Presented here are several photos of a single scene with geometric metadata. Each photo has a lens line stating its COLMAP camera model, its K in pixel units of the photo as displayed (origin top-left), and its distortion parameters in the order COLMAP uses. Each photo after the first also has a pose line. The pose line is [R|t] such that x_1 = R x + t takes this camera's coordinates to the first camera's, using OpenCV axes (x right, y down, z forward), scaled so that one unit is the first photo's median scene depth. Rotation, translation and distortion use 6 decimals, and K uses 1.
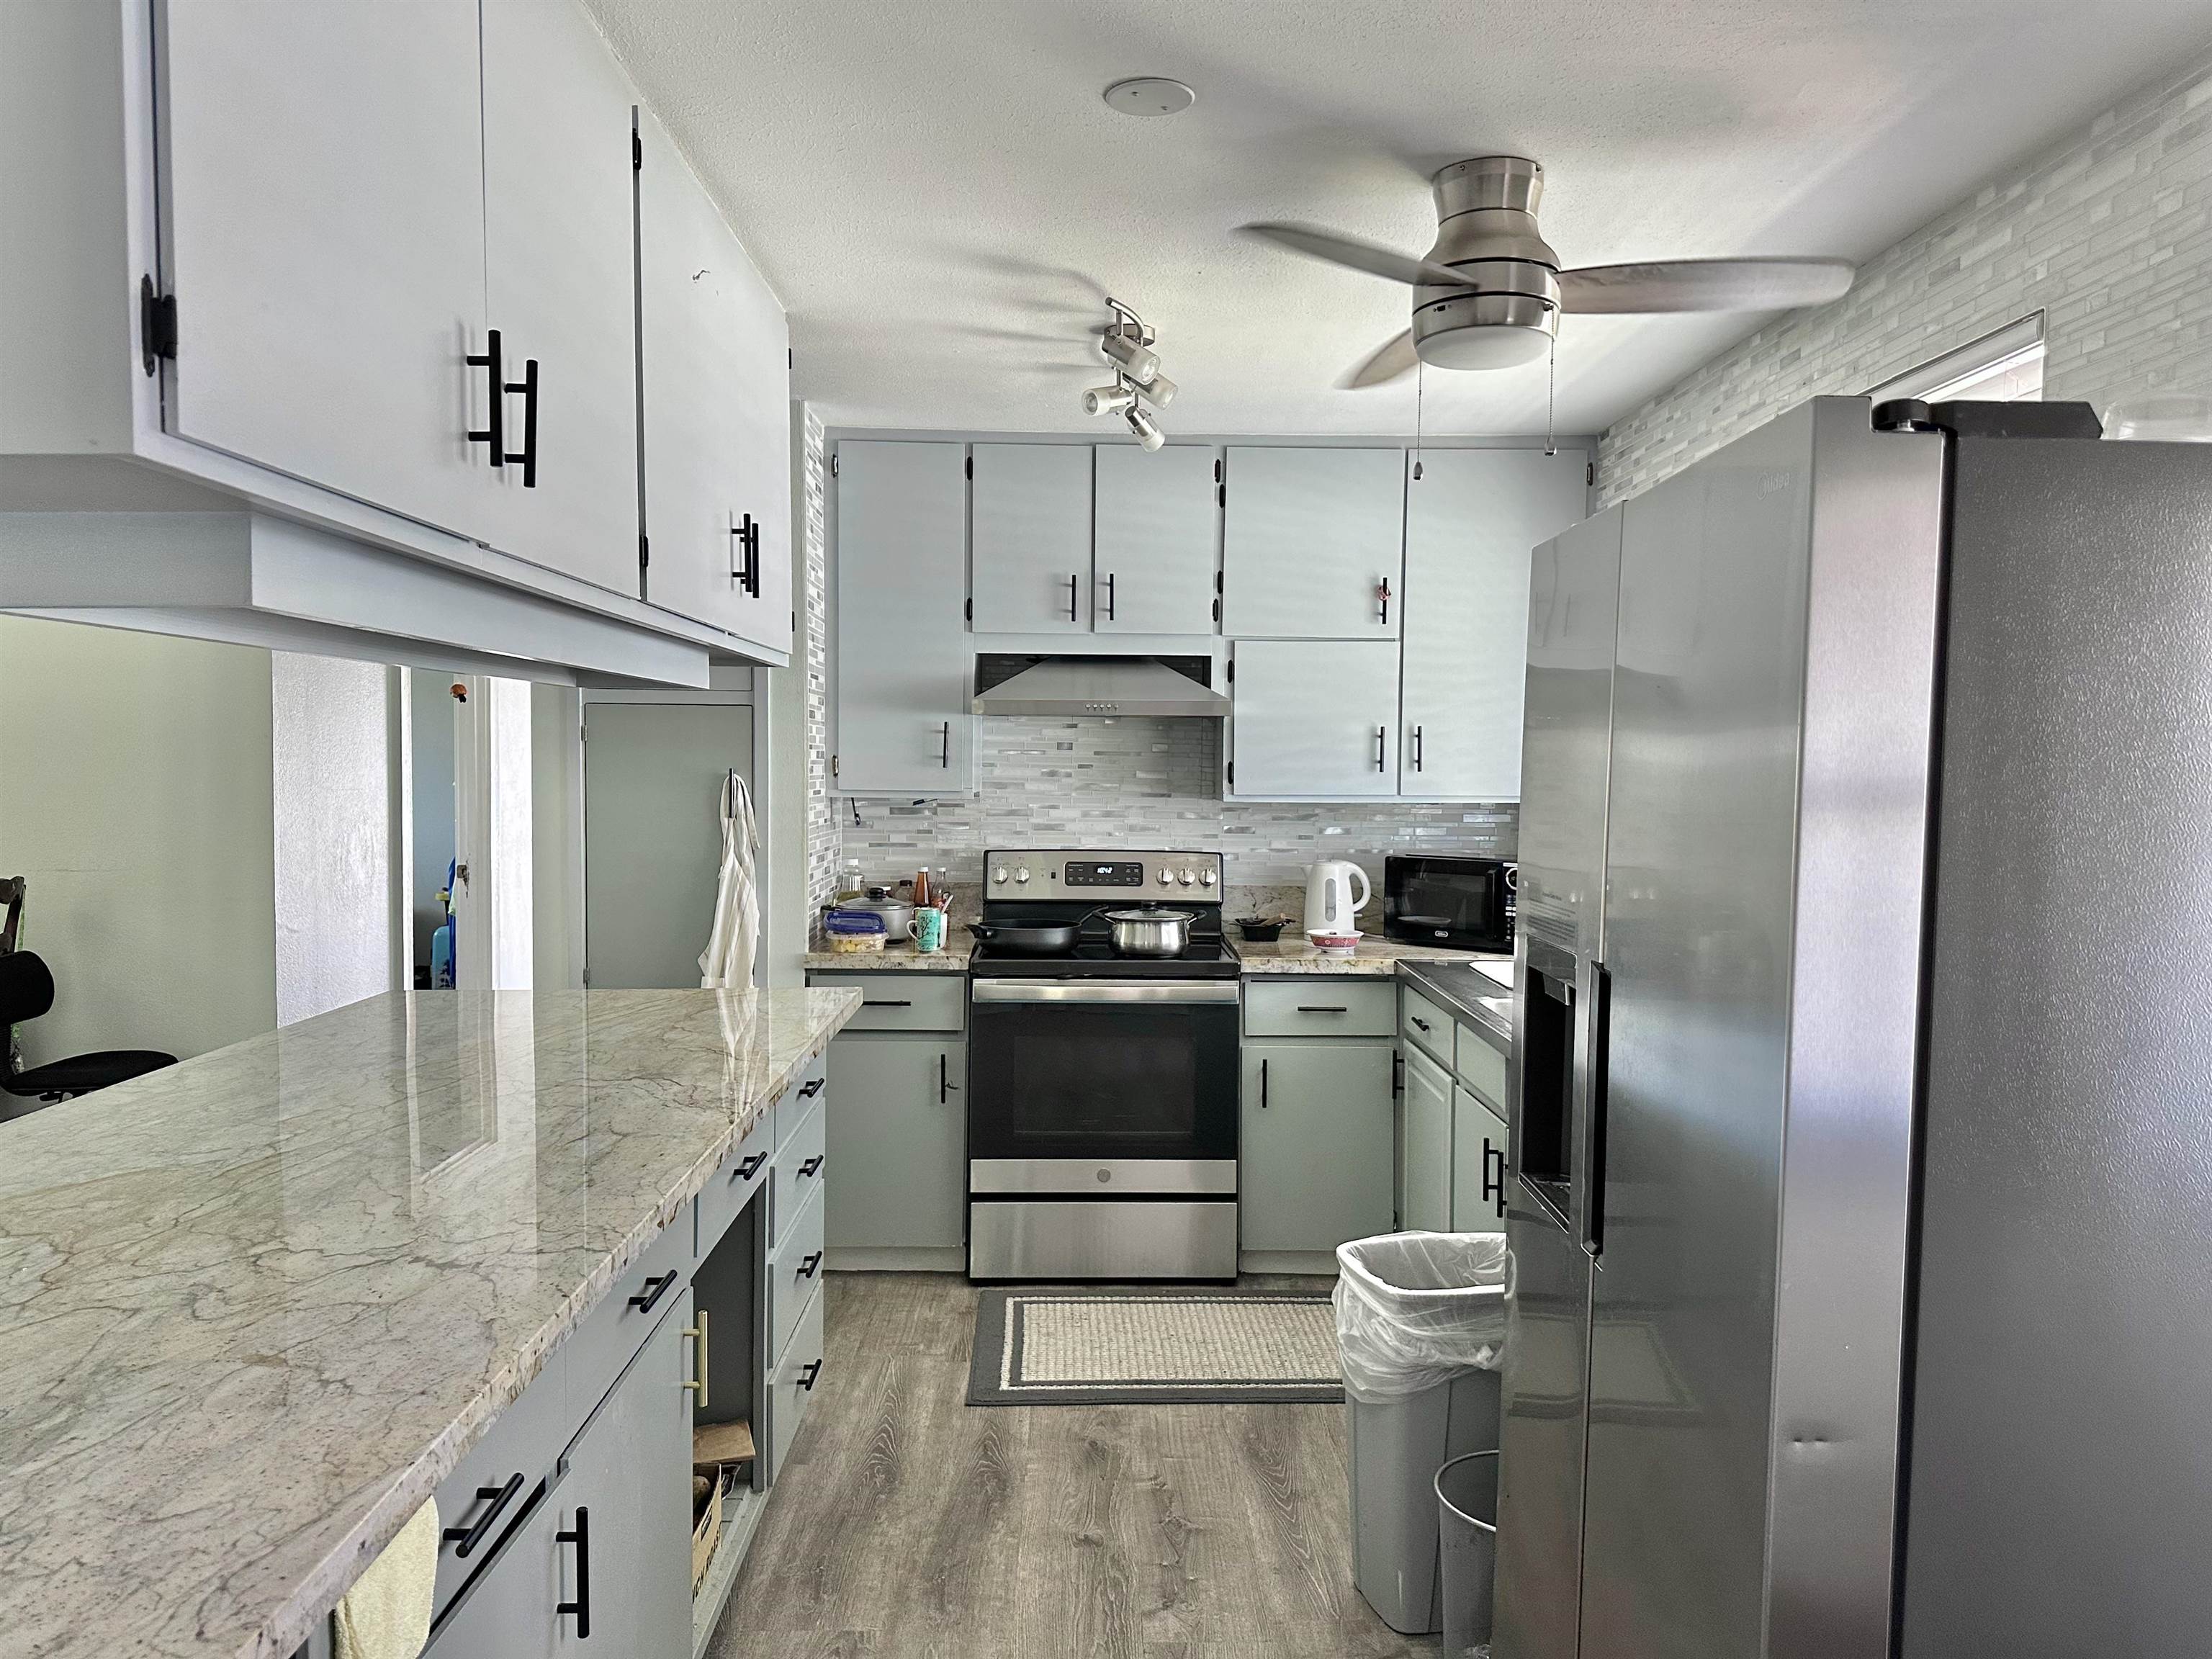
lens RADIAL K [[1552.1, 0, 1111.2], [0, 1552.1, 831.9], [0, 0, 1]] dist [0.171714, -0.214803]
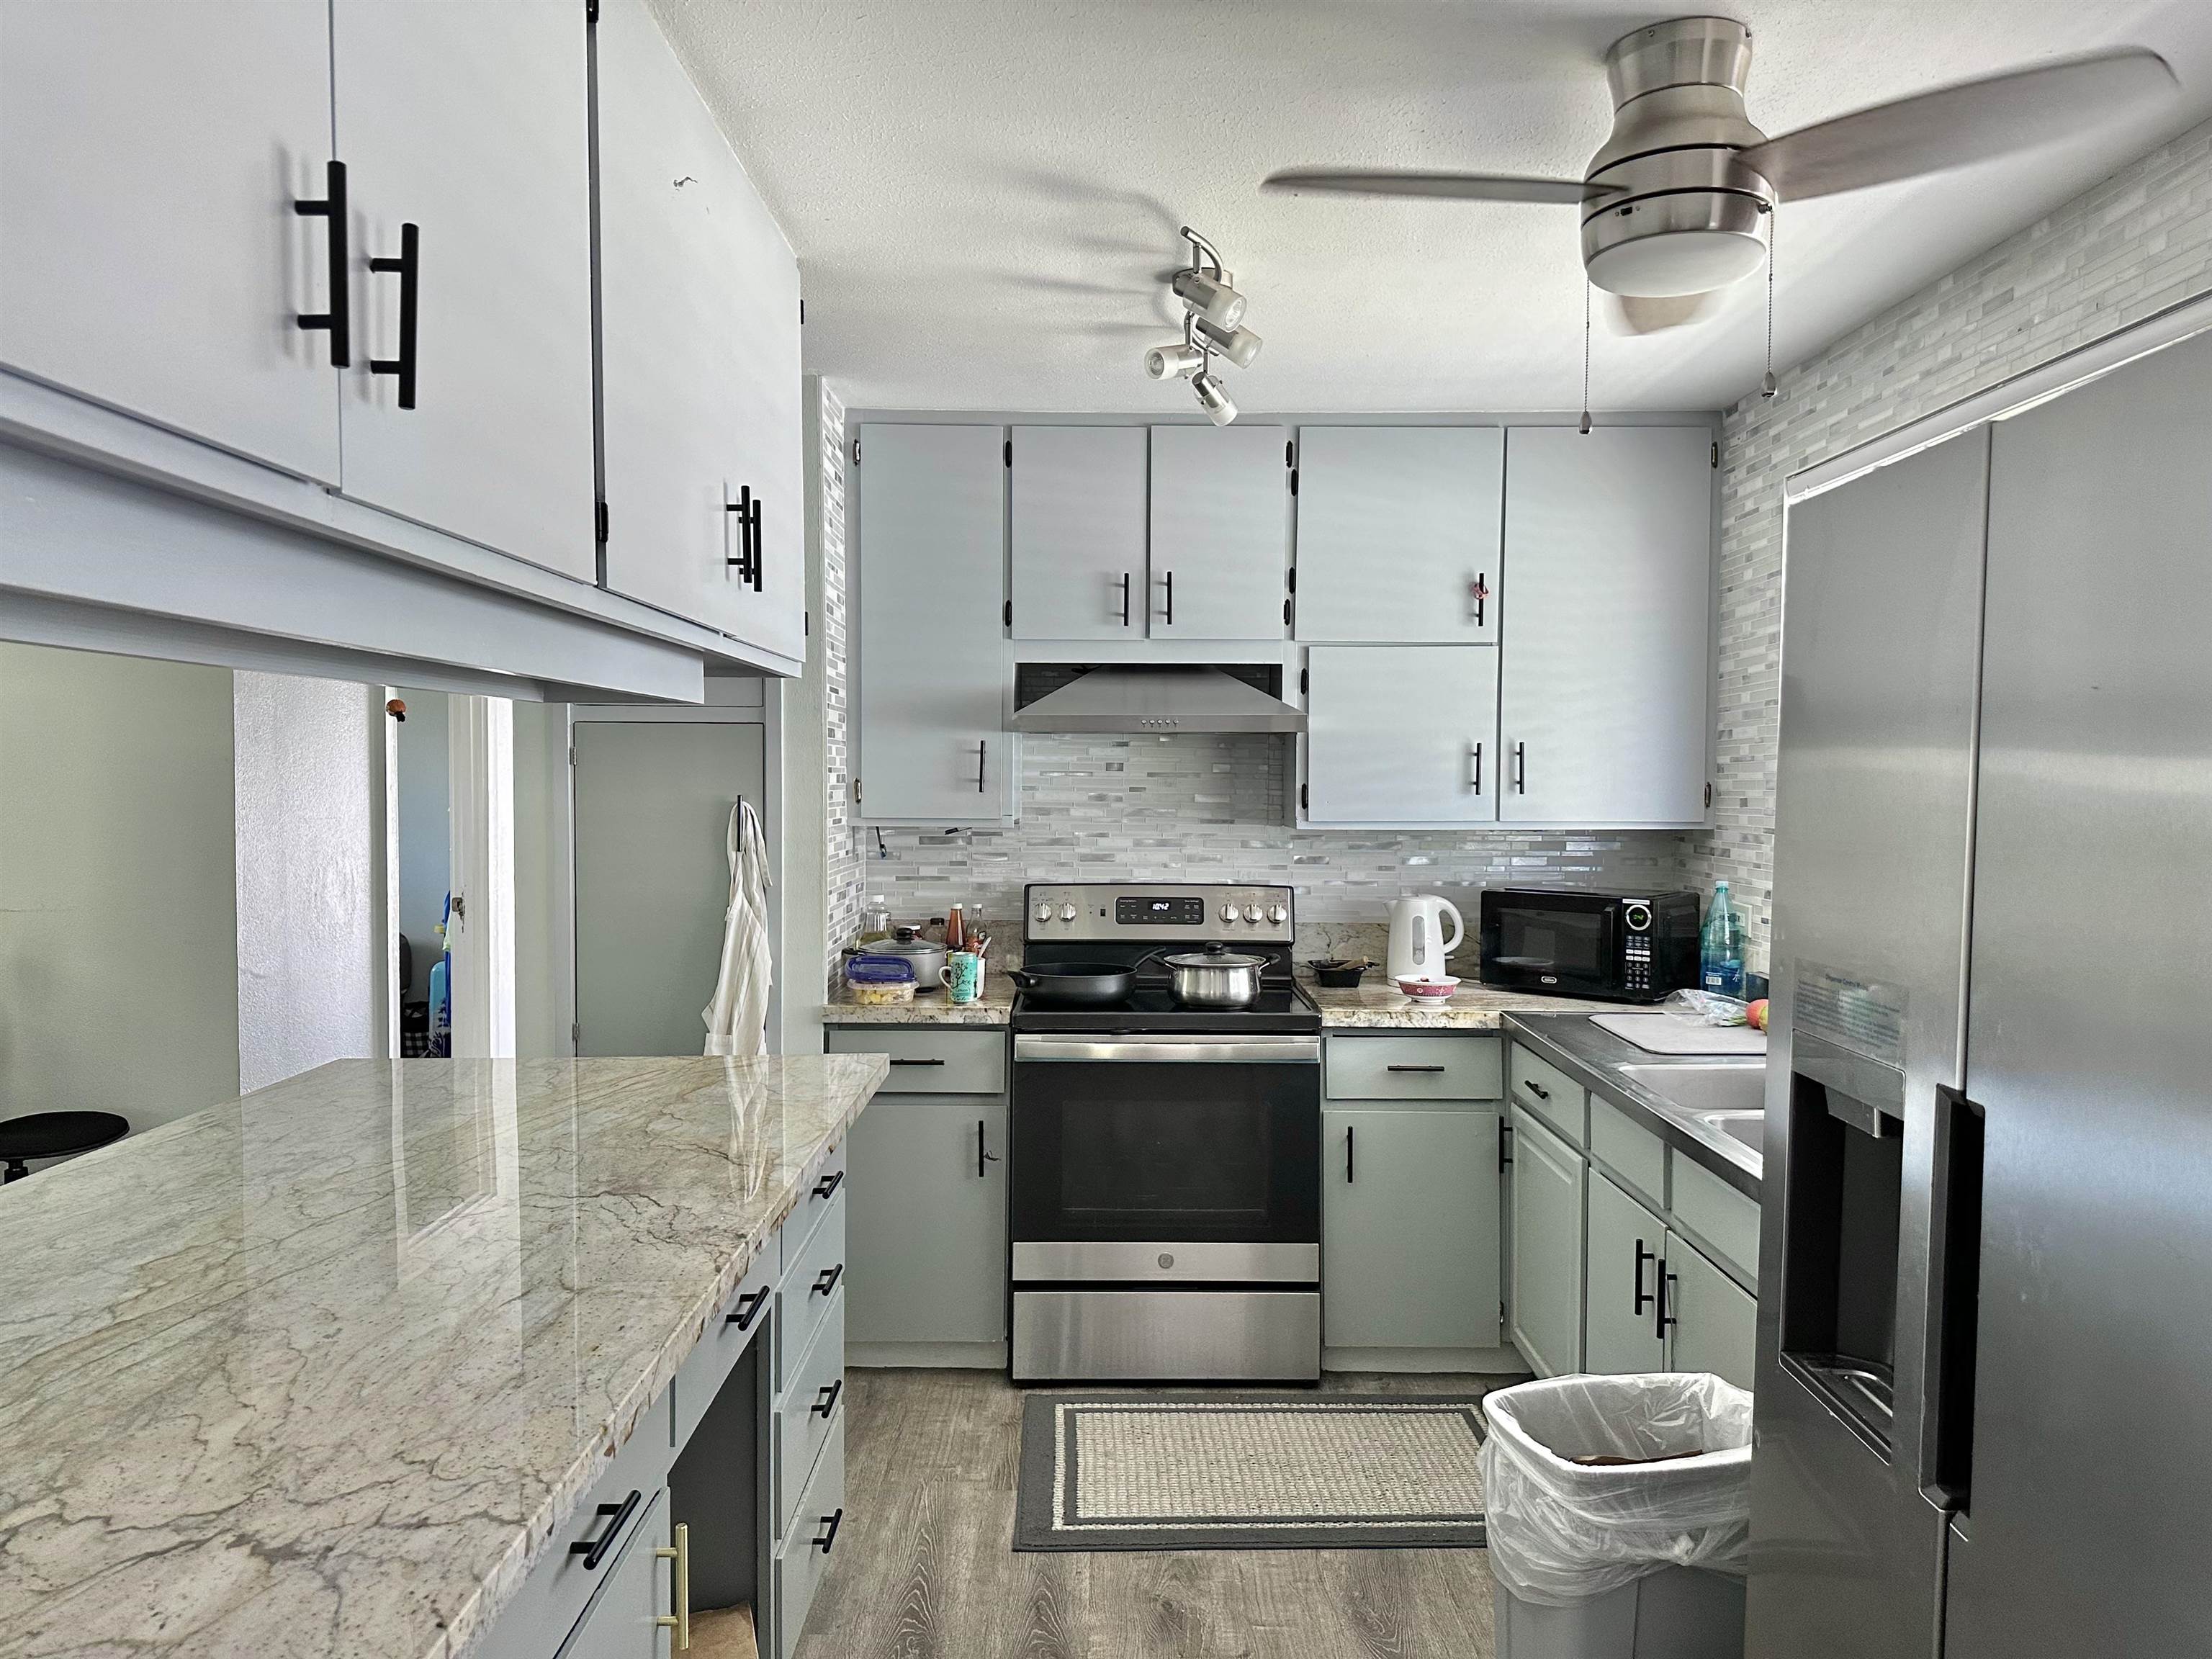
lens RADIAL K [[1557.1, 0, 1116.5], [0, 1557.1, 839.7], [0, 0, 1]] dist [0.129122, -0.125257]
pose [[0.999907, -0.004106, -0.013000, -0.021519], [0.004037, 0.999978, -0.005340, -0.010798], [0.013022, 0.005287, 0.999901, 0.134084]]
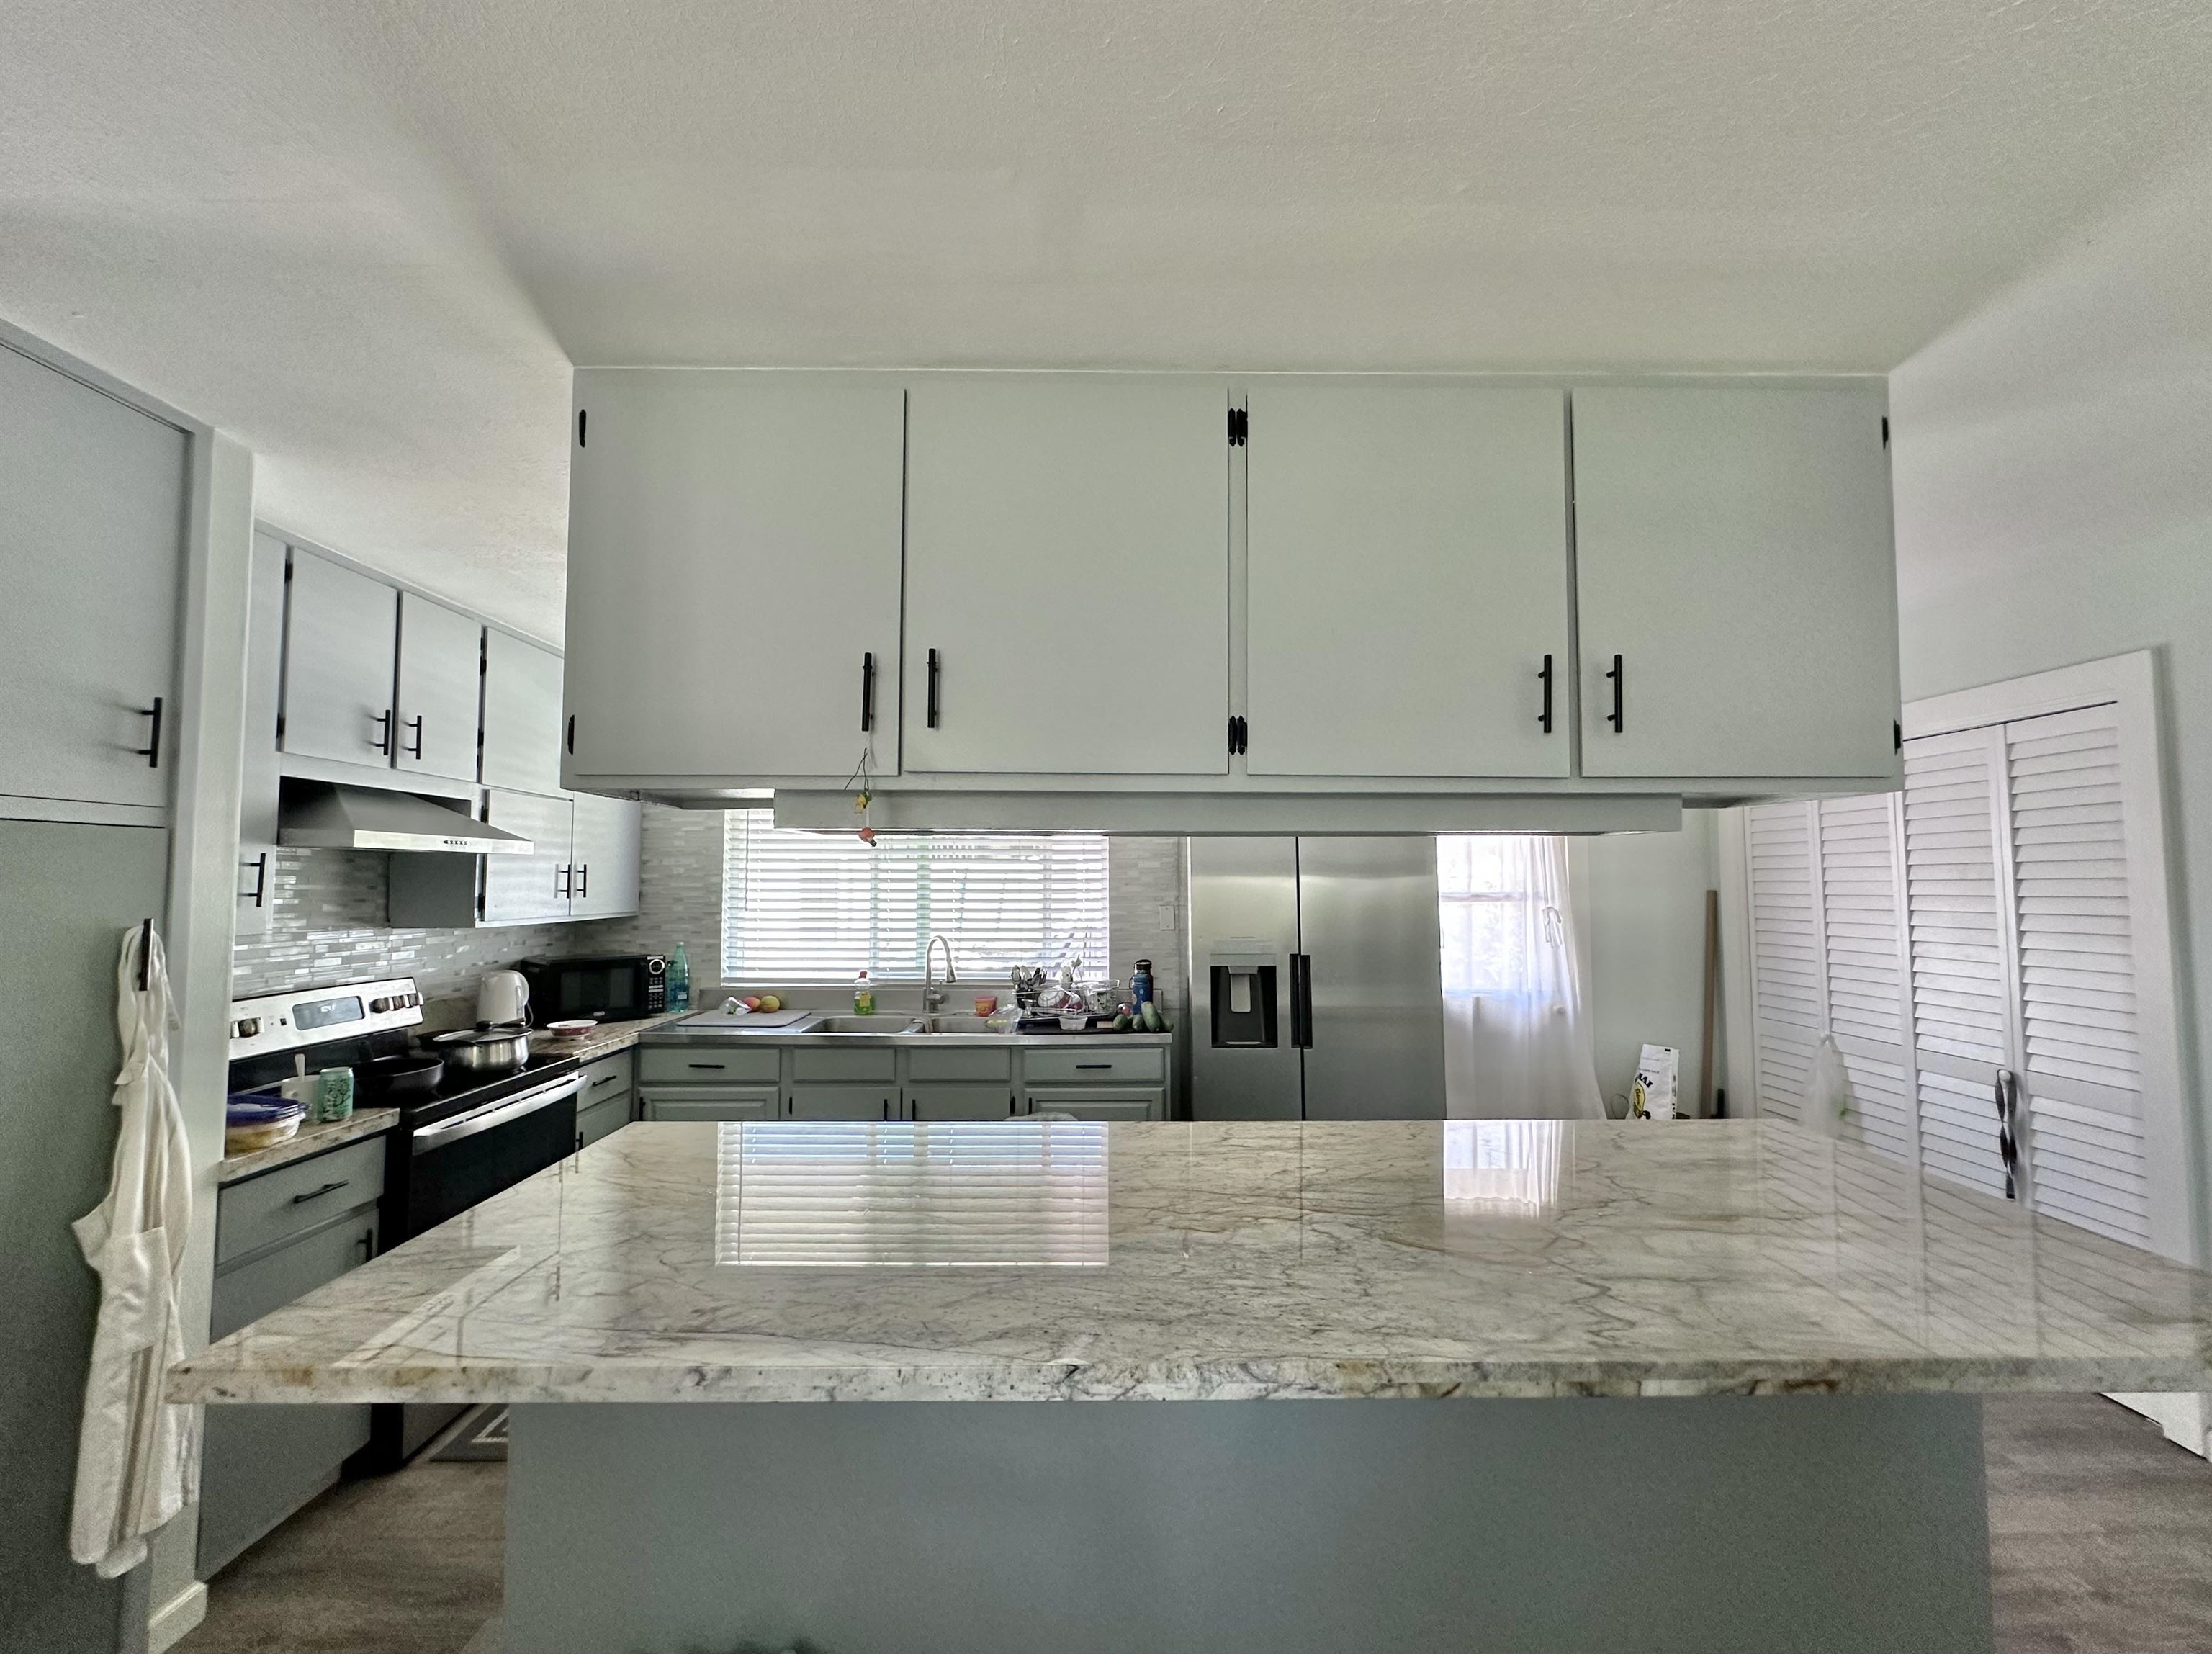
lens RADIAL K [[887.2, 0, 1107.5], [0, 887.2, 833.4], [0, 0, 1]] dist [-0.005090, -0.000069]
pose [[0.012437, 0.045595, 0.998883, -0.669443], [0.047454, 0.997807, -0.046137, -0.042934], [-0.998796, 0.047975, 0.010246, 0.612694]]
